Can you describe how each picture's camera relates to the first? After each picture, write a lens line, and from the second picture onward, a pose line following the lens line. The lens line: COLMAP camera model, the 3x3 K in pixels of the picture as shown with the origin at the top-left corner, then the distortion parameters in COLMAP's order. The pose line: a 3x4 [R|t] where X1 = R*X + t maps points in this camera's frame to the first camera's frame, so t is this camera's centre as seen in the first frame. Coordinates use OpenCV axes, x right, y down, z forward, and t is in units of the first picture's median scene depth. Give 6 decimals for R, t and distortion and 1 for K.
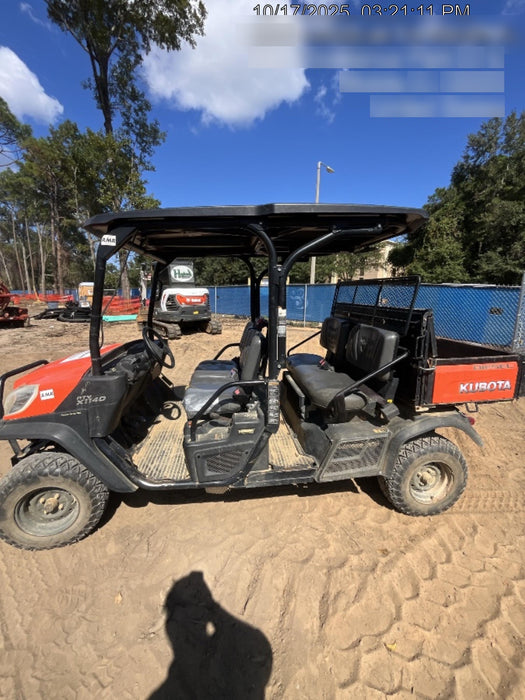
lens RADIAL K [[284.9, 0, 262.6], [0, 284.9, 348.6], [0, 0, 1]] dist [-0.002189, -0.000499]
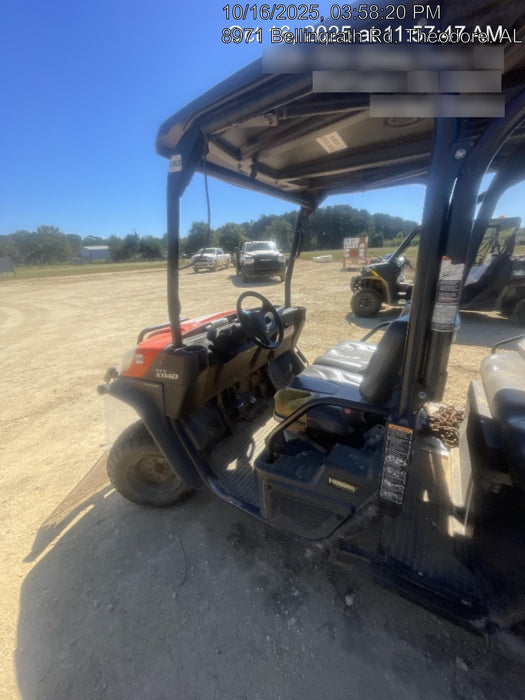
lens RADIAL K [[284.9, 0, 261.0], [0, 284.9, 350.3], [0, 0, 1]] dist [-0.002189, -0.000499]
pose [[0.787506, 0.171087, -0.592084, 0.092180], [-0.092191, 0.982589, 0.161307, -0.045940], [0.609372, -0.072445, 0.789568, 0.405911]]
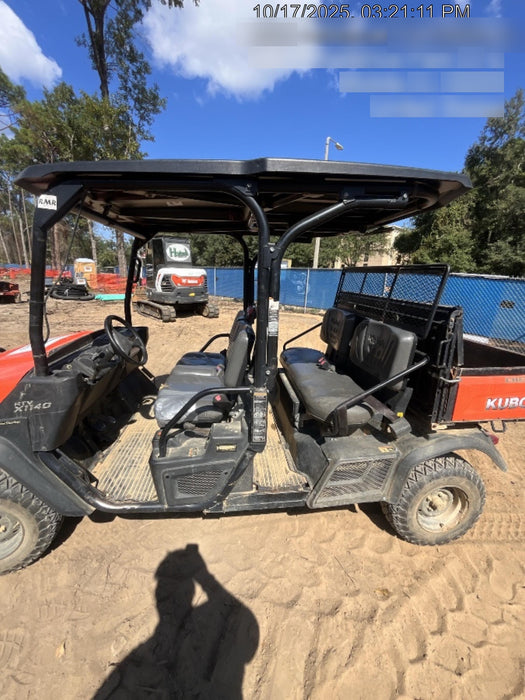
lens RADIAL K [[284.9, 0, 263.0], [0, 284.9, 348.3], [0, 0, 1]] dist [-0.002189, -0.000499]
pose [[0.999408, 0.034296, 0.002684, 0.032491], [-0.034394, 0.997799, 0.056696, -0.041796], [-0.000734, -0.056755, 0.998388, 0.167058]]
